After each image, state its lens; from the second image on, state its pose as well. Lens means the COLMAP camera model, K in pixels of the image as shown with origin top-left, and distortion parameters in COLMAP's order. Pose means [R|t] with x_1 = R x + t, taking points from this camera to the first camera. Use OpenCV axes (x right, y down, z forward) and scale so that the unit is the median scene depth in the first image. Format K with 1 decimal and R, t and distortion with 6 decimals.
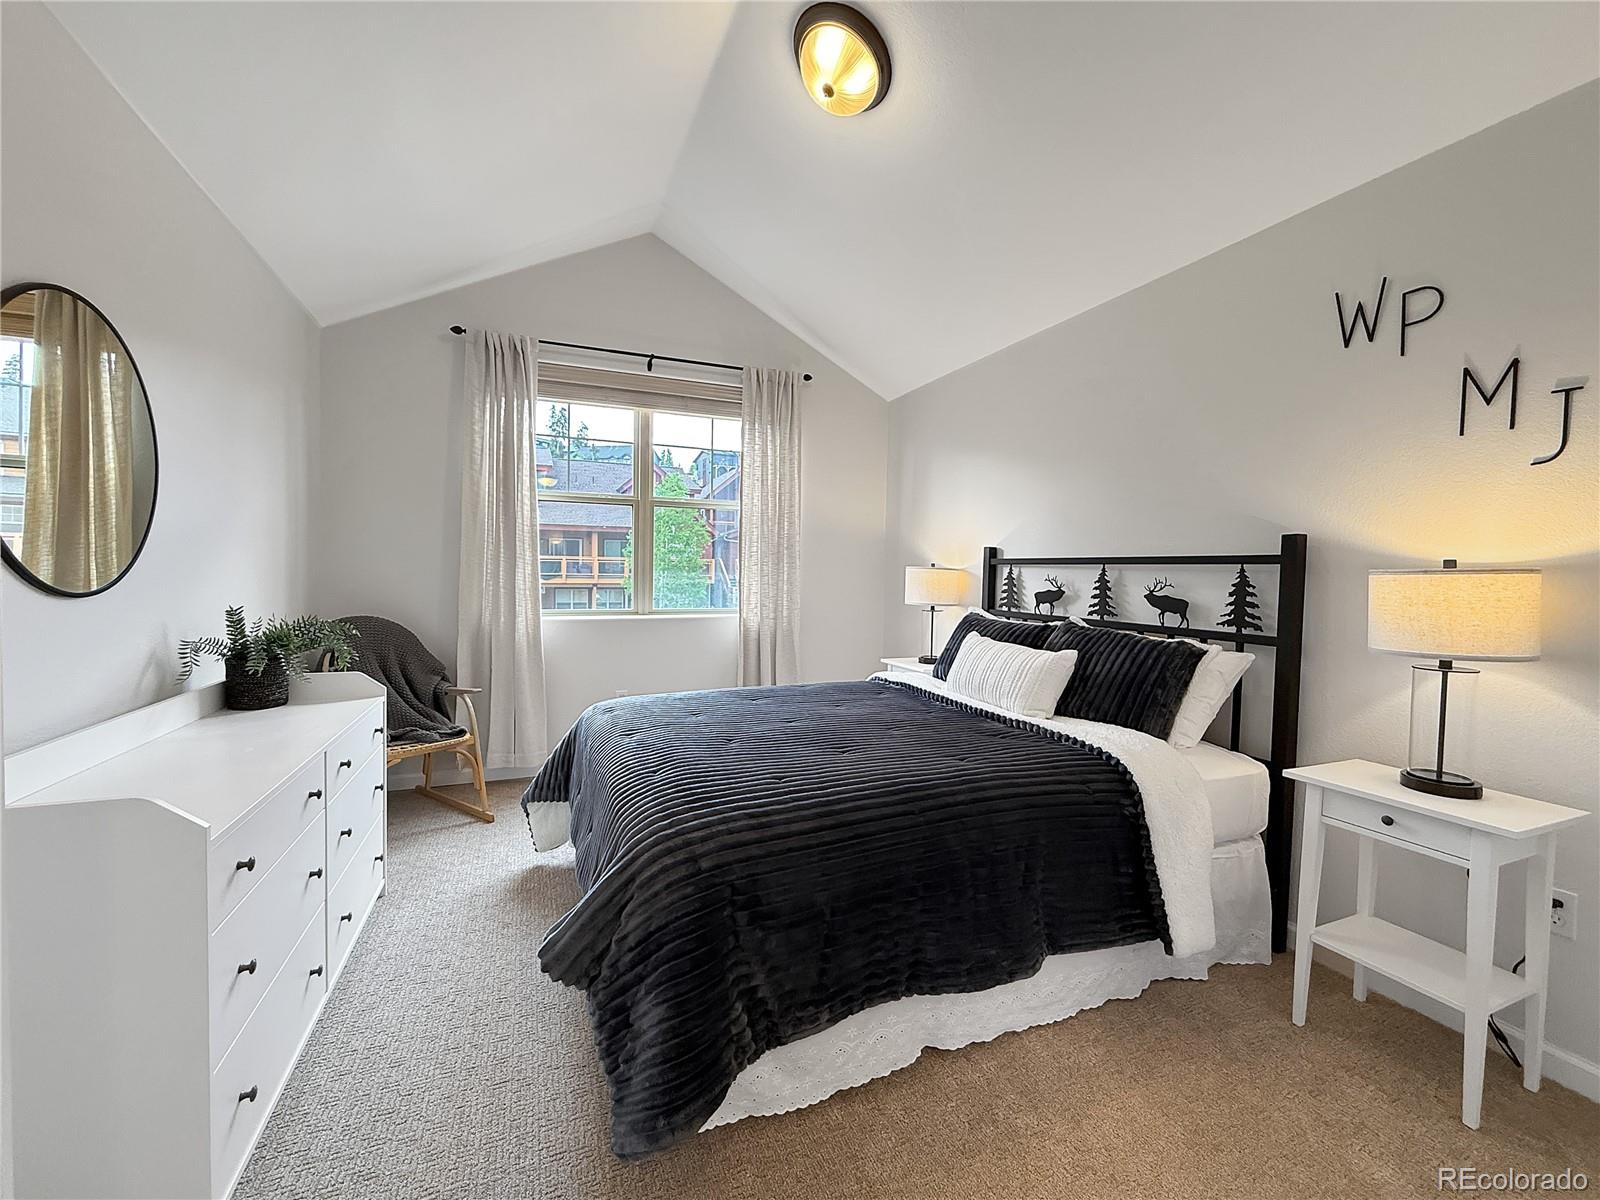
lens RADIAL K [[649.3, 0, 800.0], [0, 649.3, 600.0], [0, 0, 1]] dist [0.001135, 0.000153]
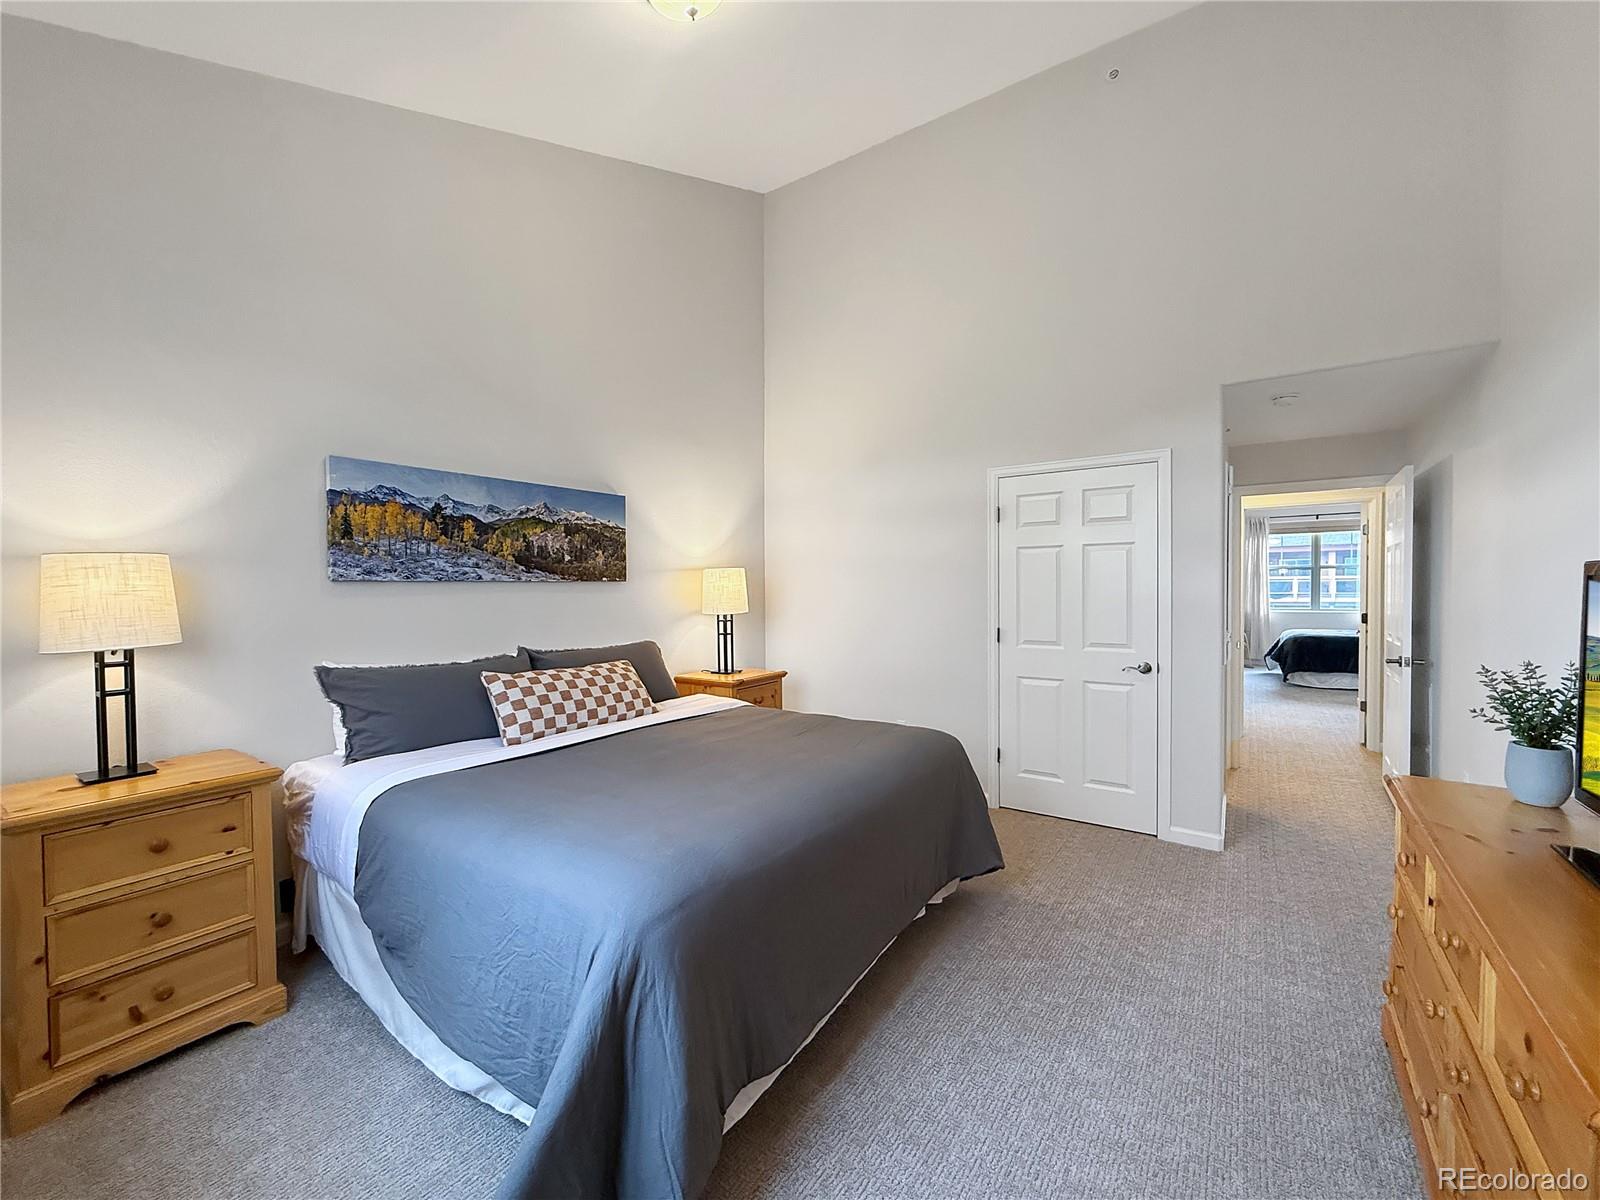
lens RADIAL K [[649.3, 0, 800.0], [0, 649.3, 600.0], [0, 0, 1]] dist [0.001135, 0.000153]
pose [[0.535389, -0.004745, -0.844592, 0.326189], [-0.021290, 0.999591, -0.019112, 0.027299], [0.844337, 0.028214, 0.535069, -0.815592]]
